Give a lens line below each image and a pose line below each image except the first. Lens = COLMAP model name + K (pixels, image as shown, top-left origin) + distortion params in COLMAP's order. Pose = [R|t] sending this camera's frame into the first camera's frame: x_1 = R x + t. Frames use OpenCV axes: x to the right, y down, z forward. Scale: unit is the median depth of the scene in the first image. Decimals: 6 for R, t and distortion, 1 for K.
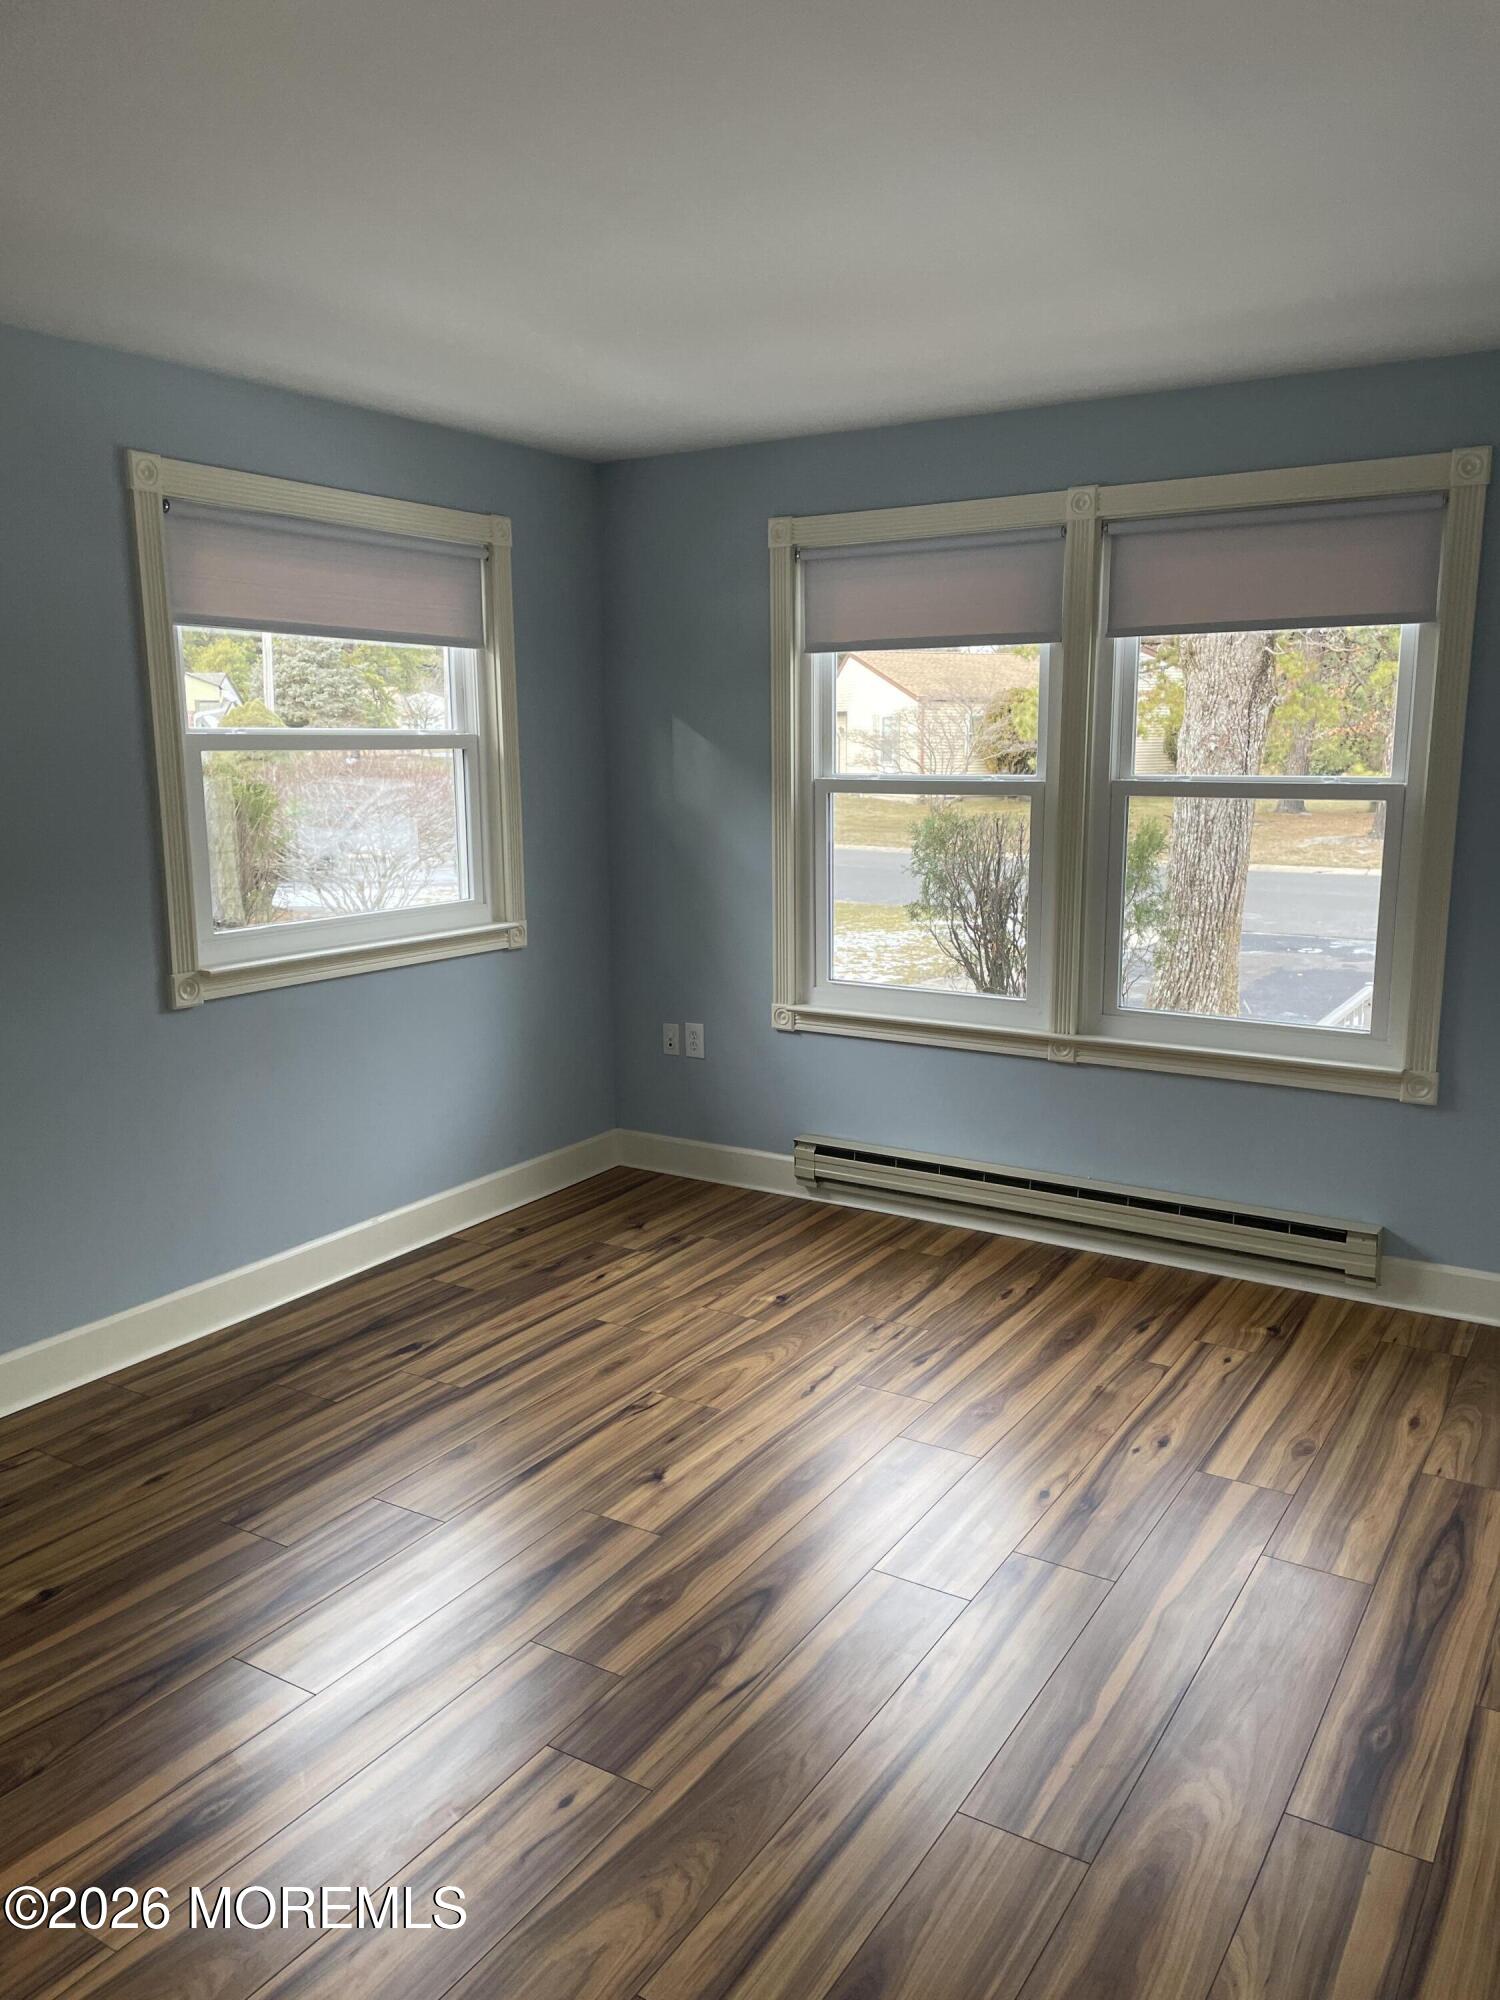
lens RADIAL K [[1513.9, 0, 782.2], [0, 1513.9, 1005.3], [0, 0, 1]] dist [0.091743, -0.116952]
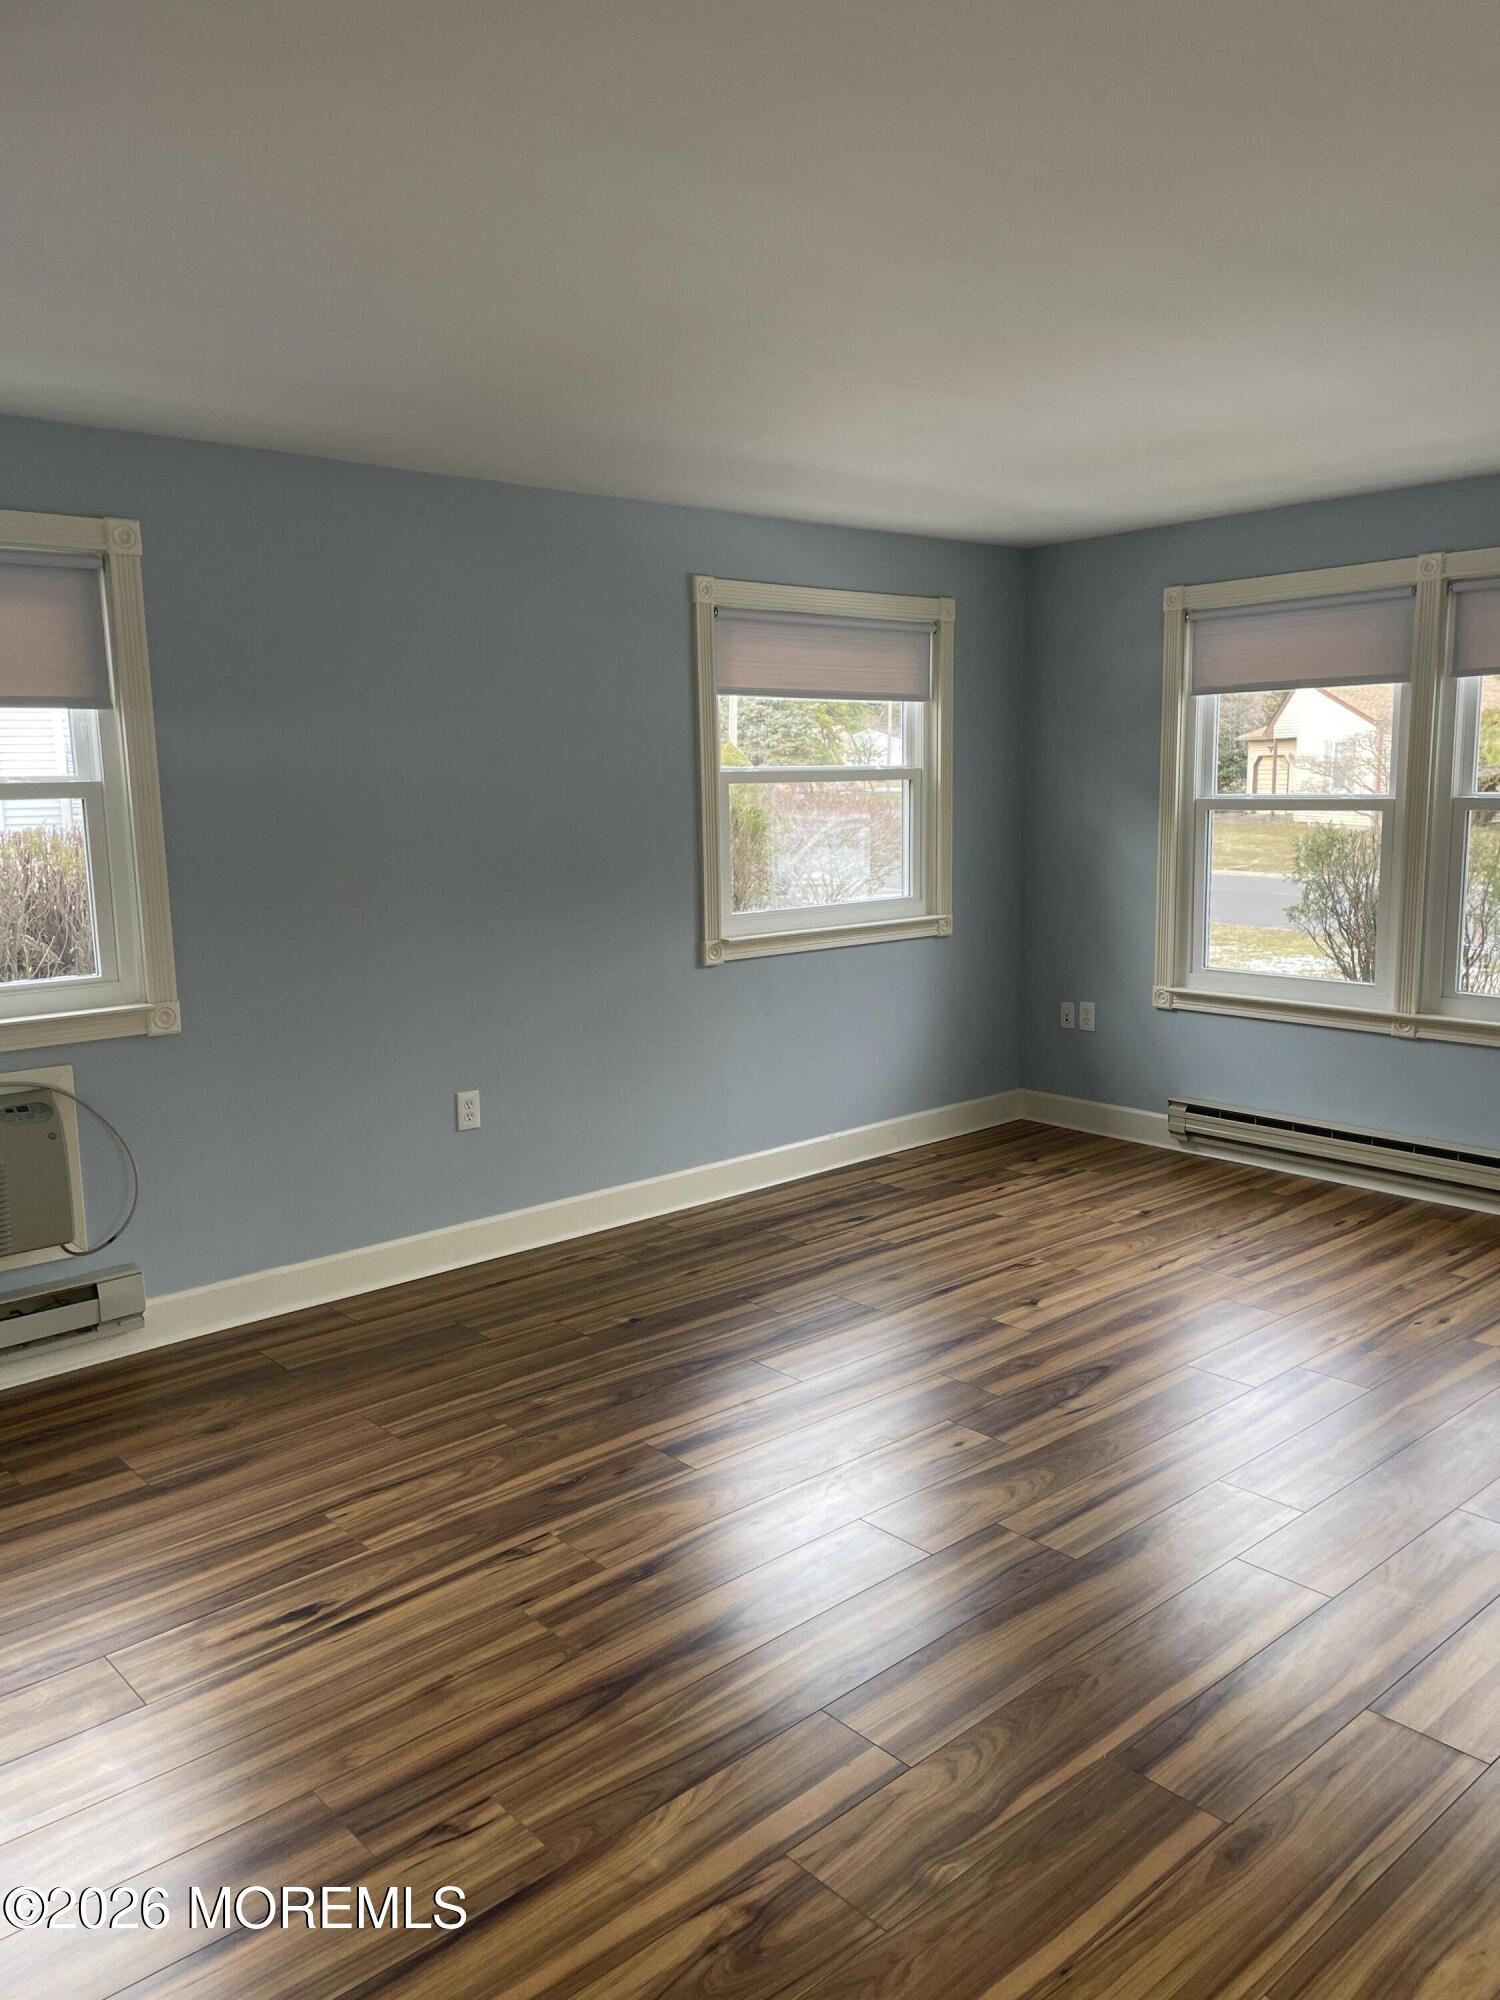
lens RADIAL K [[1513.9, 0, 763.6], [0, 1513.9, 1014.6], [0, 0, 1]] dist [0.091743, -0.116952]
pose [[0.957226, 0.033910, -0.287347, 0.053196], [-0.038206, 0.999226, -0.009354, 0.052508], [0.286808, 0.019932, 0.957781, -0.291473]]
